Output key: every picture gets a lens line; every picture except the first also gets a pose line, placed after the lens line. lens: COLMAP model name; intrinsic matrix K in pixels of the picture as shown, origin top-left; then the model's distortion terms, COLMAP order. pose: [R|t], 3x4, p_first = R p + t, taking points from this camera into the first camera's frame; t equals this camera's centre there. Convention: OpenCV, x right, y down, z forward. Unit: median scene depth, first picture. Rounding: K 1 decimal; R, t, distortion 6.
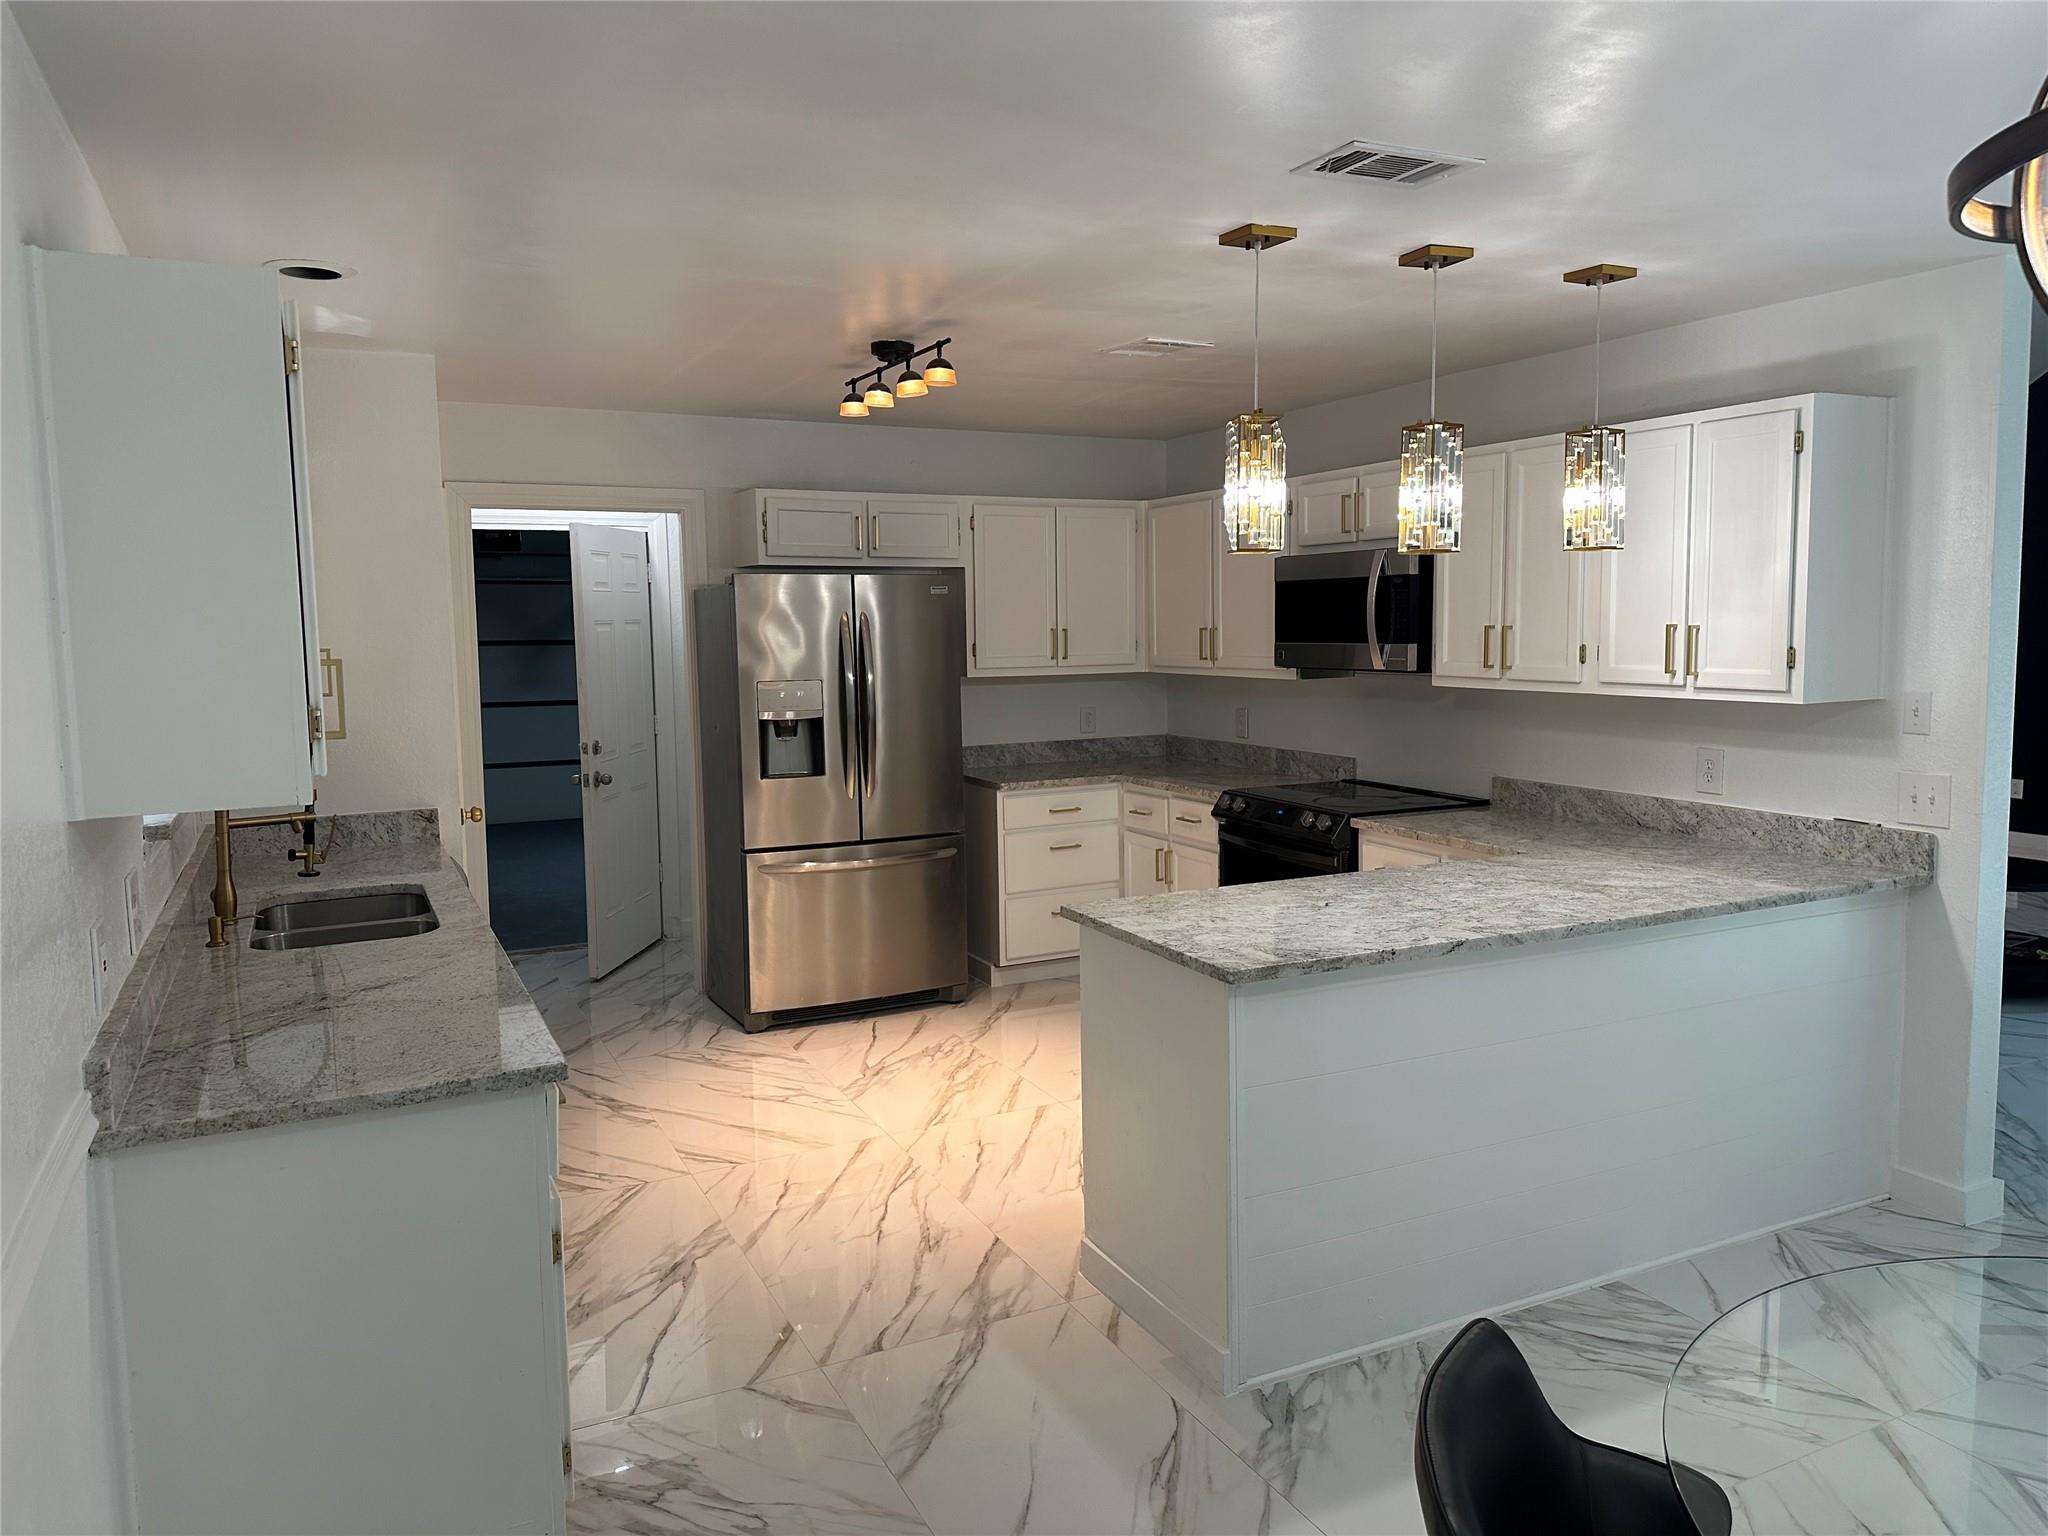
lens RADIAL K [[1418.3, 0, 1024.0], [0, 1418.3, 768.0], [0, 0, 1]] dist [0.127275, -0.218590]
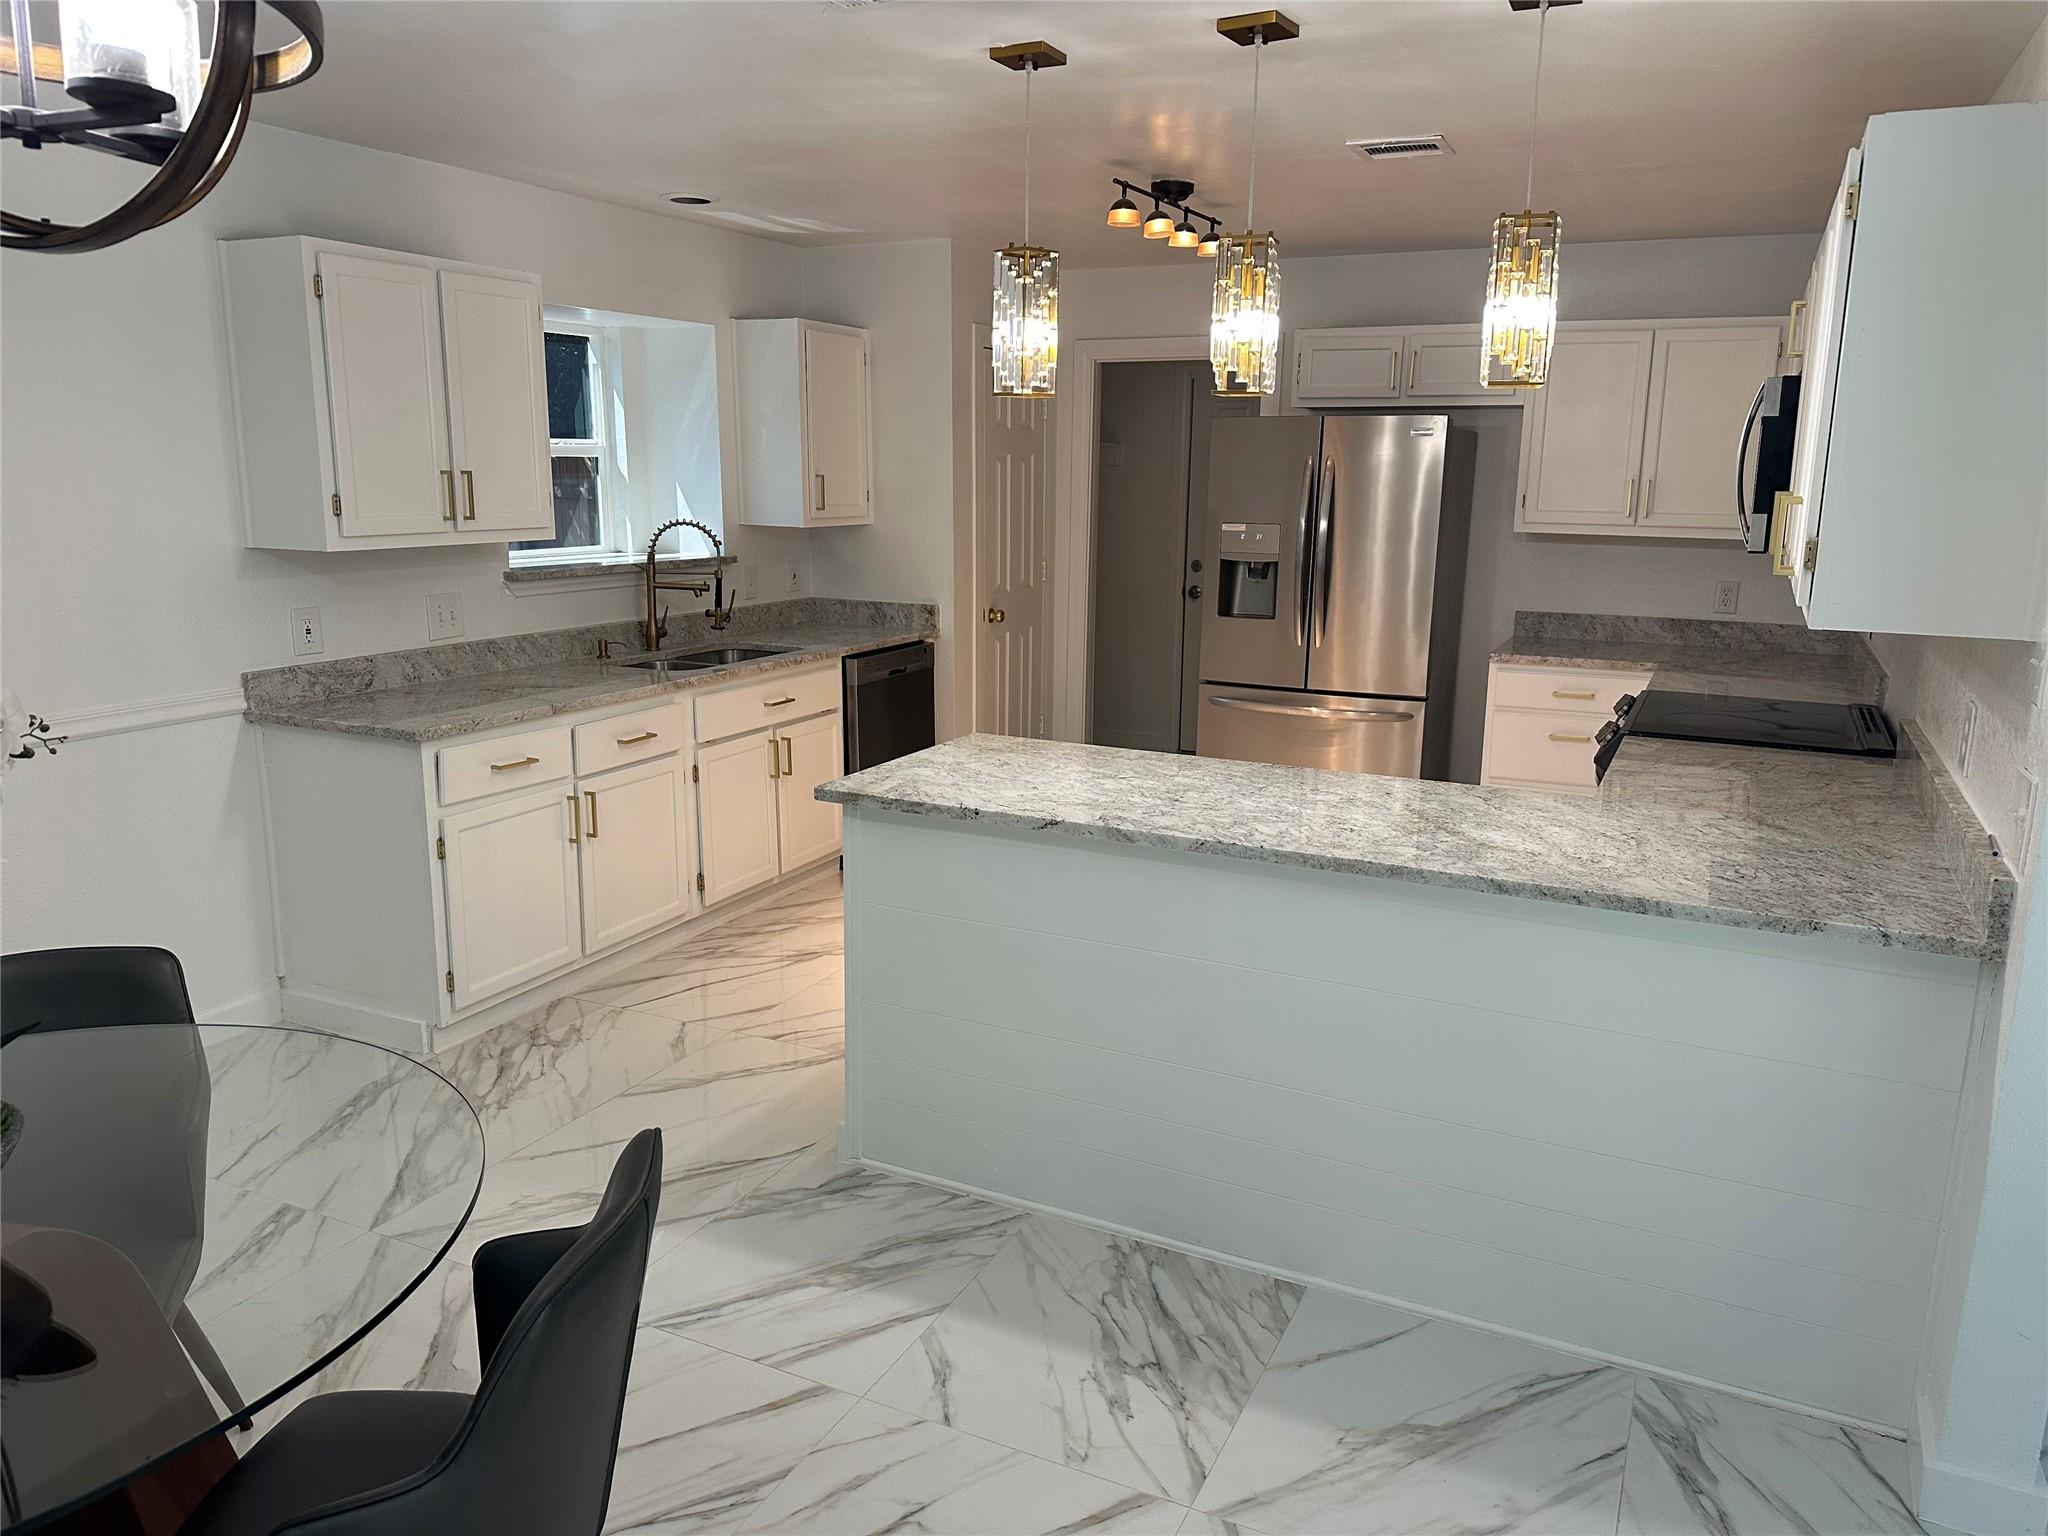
lens RADIAL K [[1418.3, 0, 1024.0], [0, 1418.3, 768.0], [0, 0, 1]] dist [0.127275, -0.218590]
pose [[0.610232, 0.188952, -0.769359, 0.666248], [-0.105548, 0.981874, 0.157427, -0.038171], [0.785160, -0.014862, 0.619115, 0.271697]]
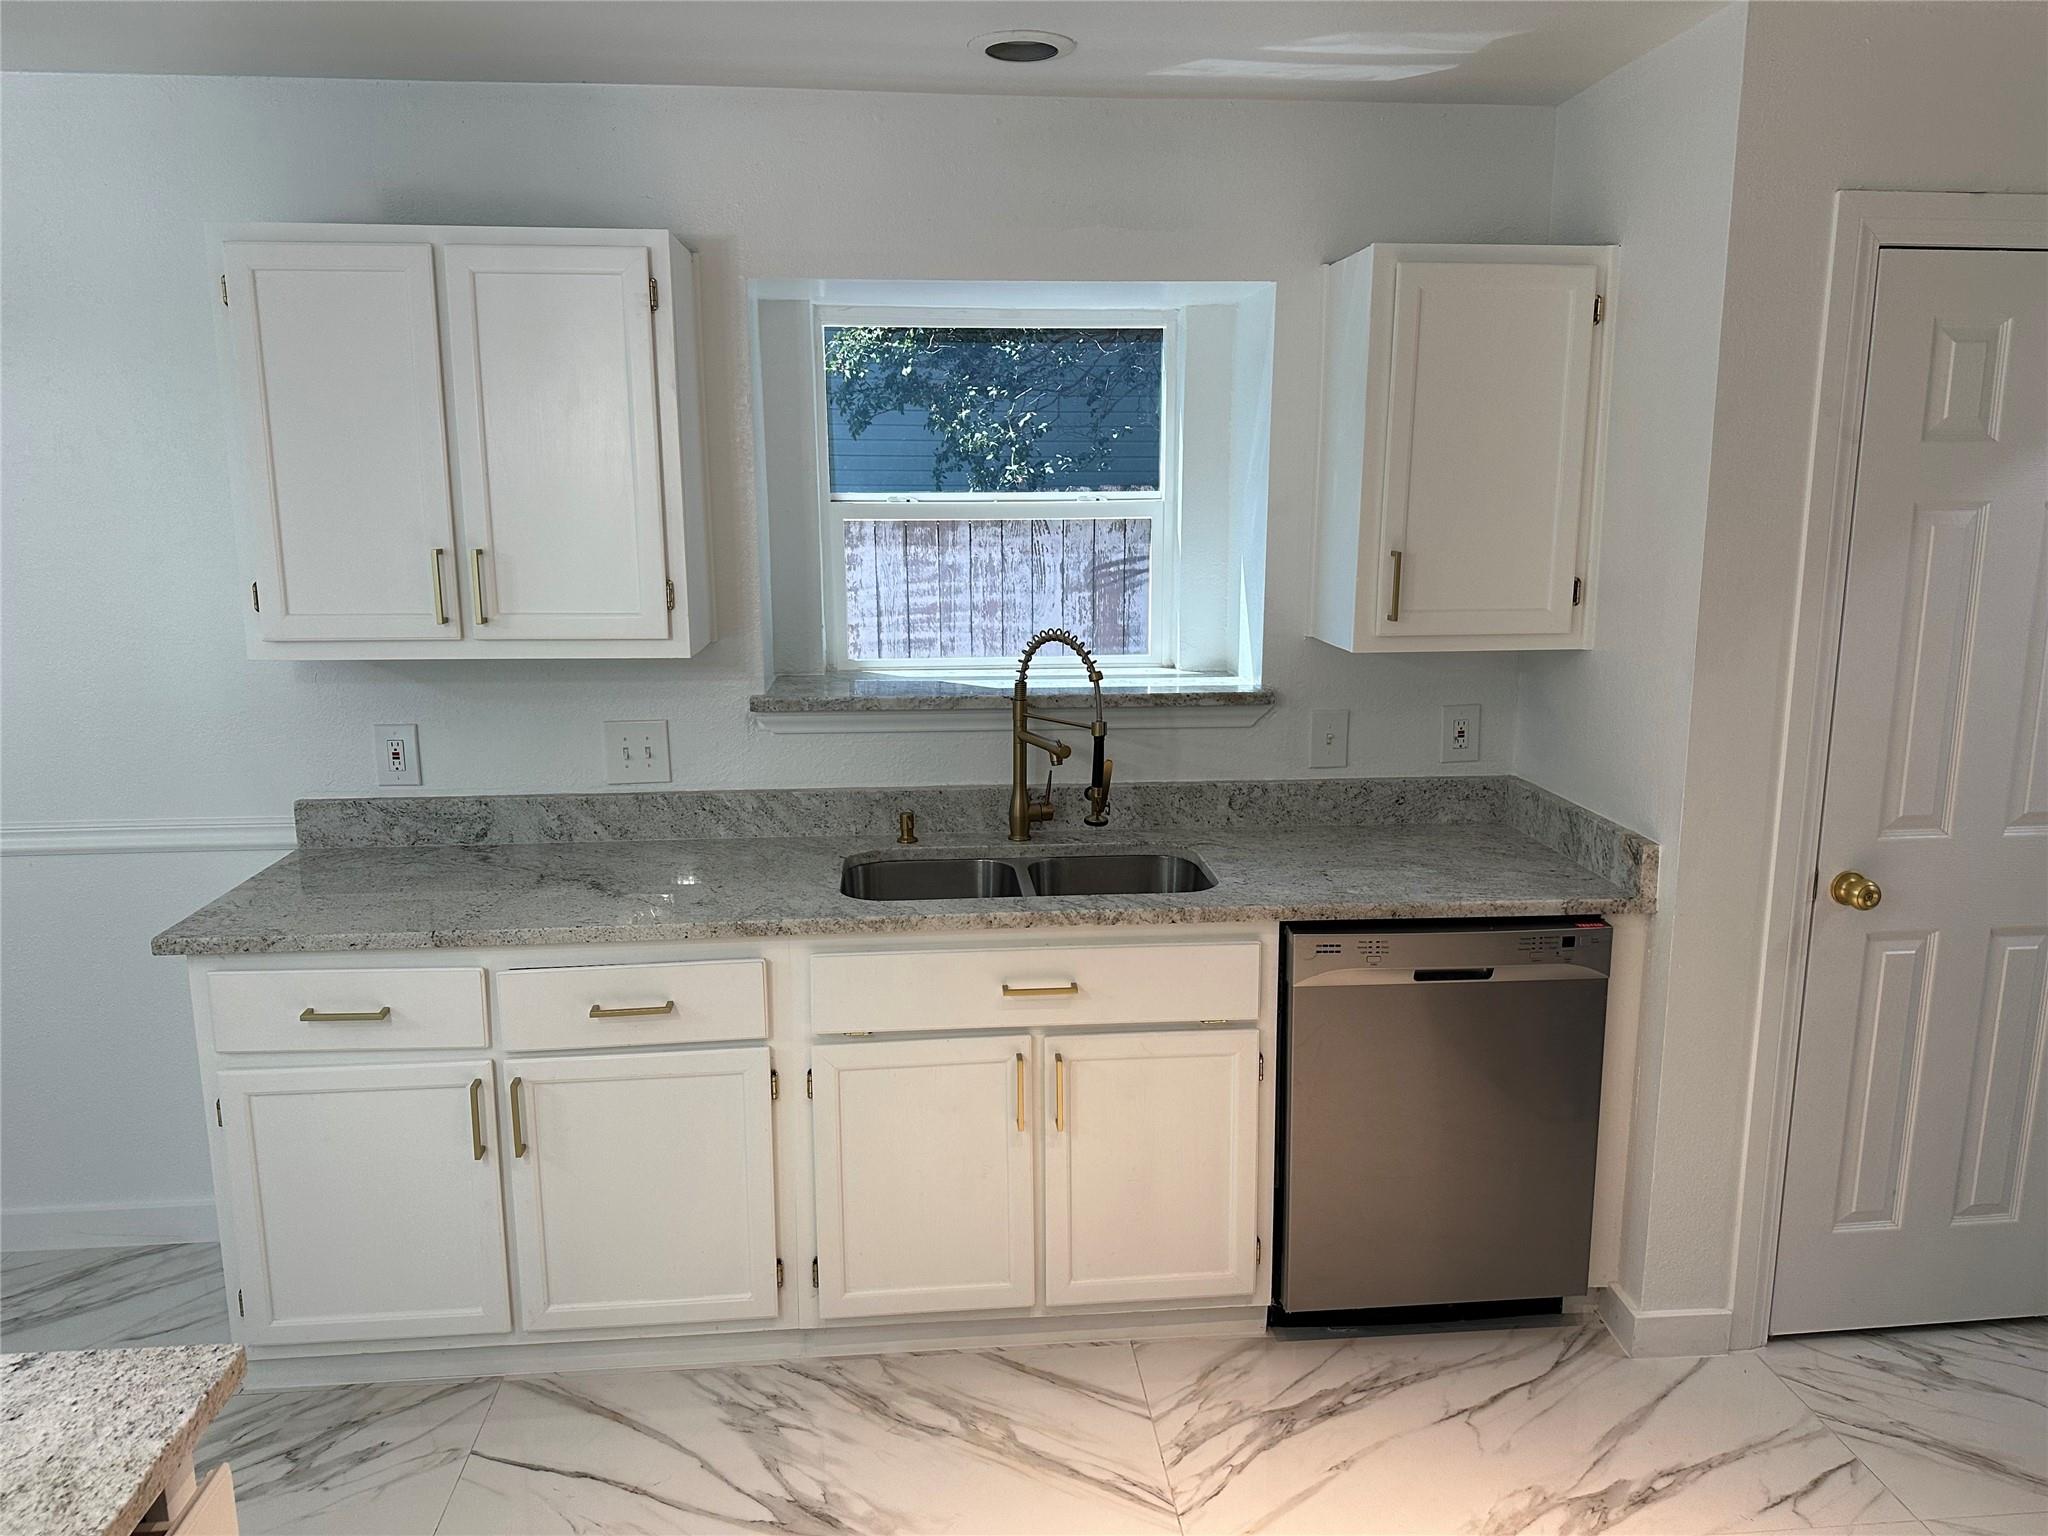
lens RADIAL K [[1418.3, 0, 1024.0], [0, 1418.3, 768.0], [0, 0, 1]] dist [0.127275, -0.218590]
pose [[-0.353784, 0.195664, -0.914633, 0.203024], [-0.095438, 0.965219, 0.243401, -0.119045], [0.930445, 0.173402, -0.322805, 0.966491]]
